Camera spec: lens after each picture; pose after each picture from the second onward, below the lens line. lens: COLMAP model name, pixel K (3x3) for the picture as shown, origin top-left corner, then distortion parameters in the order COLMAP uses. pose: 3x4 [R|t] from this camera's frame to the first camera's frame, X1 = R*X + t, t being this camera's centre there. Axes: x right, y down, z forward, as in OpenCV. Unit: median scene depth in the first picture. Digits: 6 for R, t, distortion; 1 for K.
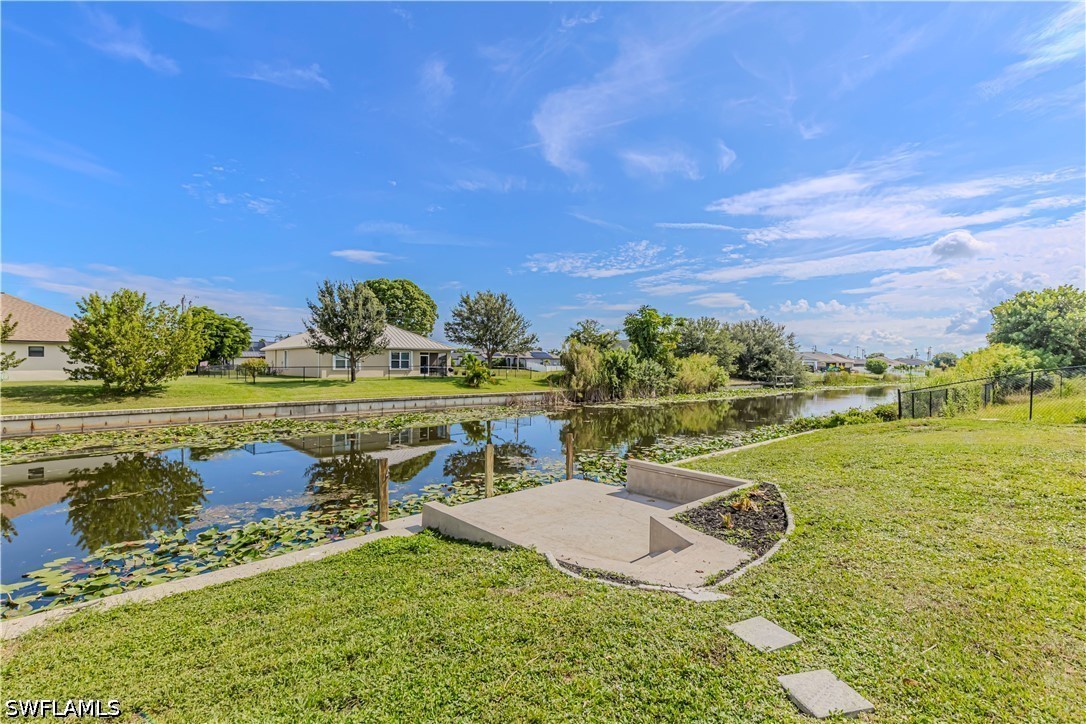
lens RADIAL K [[495.6, 0, 546.5], [0, 495.6, 359.2], [0, 0, 1]] dist [0.000895, 0.000370]
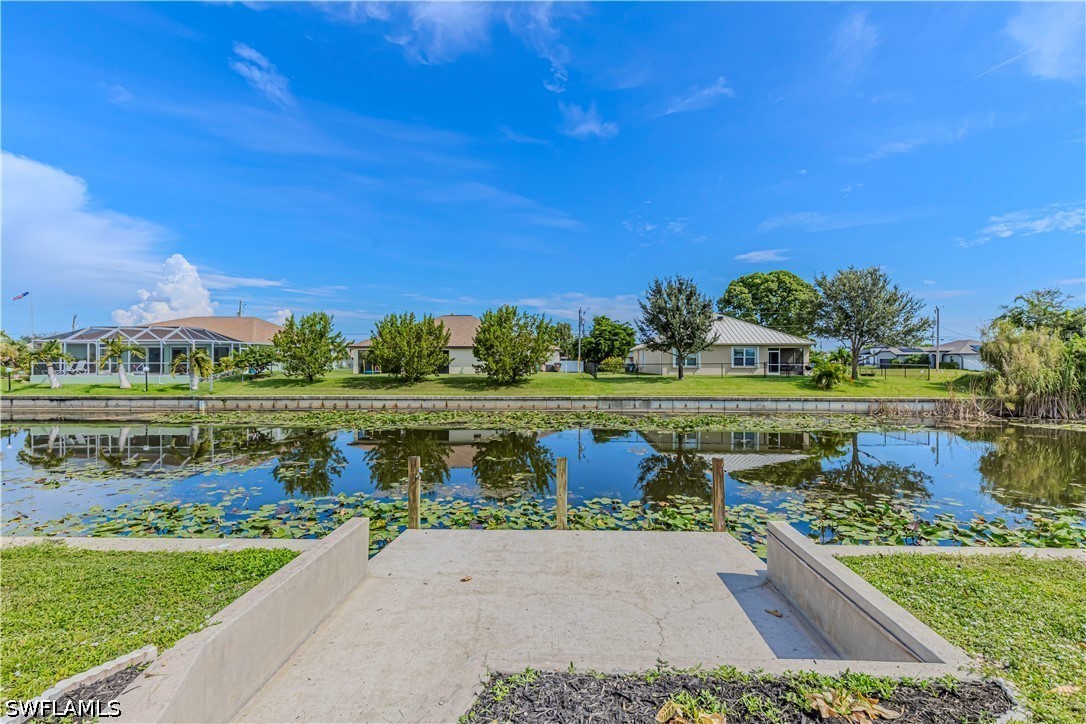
lens RADIAL K [[485.6, 0, 548.1], [0, 485.6, 366.8], [0, 0, 1]] dist [0.010056, -0.000158]
pose [[0.707330, 0.000782, -0.706883, 0.091290], [0.009439, 0.999900, 0.010551, 0.007577], [0.706820, -0.014136, 0.707252, 0.116587]]
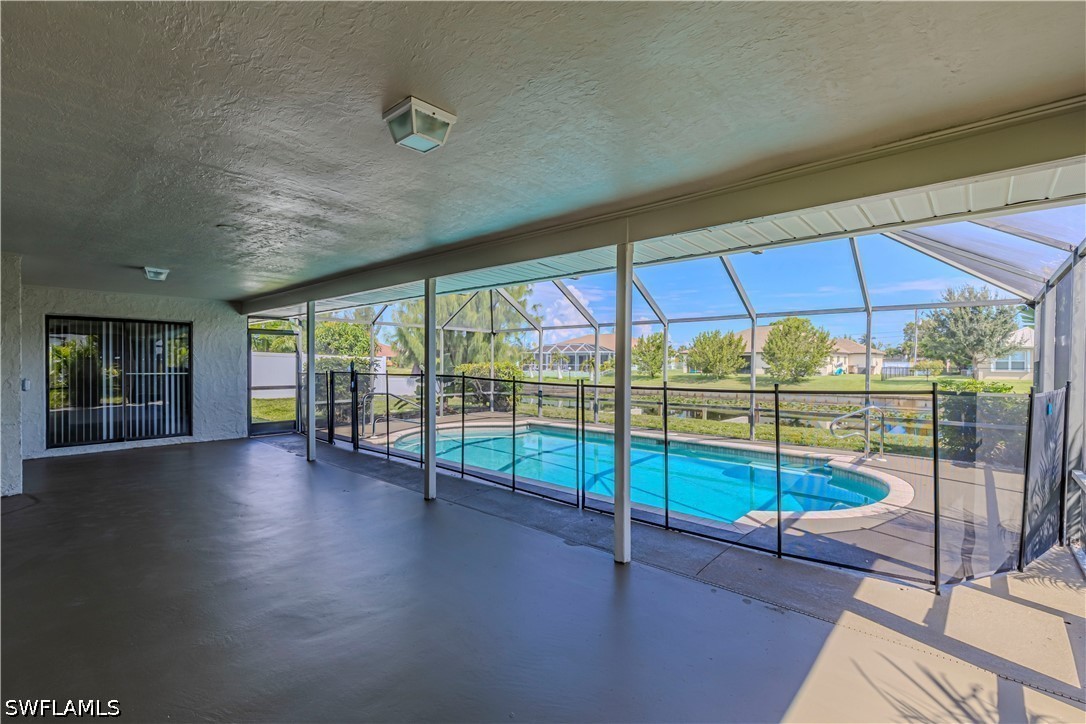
lens RADIAL K [[485.6, 0, 548.1], [0, 485.6, 366.8], [0, 0, 1]] dist [0.010056, -0.000158]
pose [[0.088845, 0.004440, -0.996036, 0.471067], [0.006110, 0.999969, 0.005002, 0.001517], [0.996027, -0.006530, 0.088815, 0.028890]]
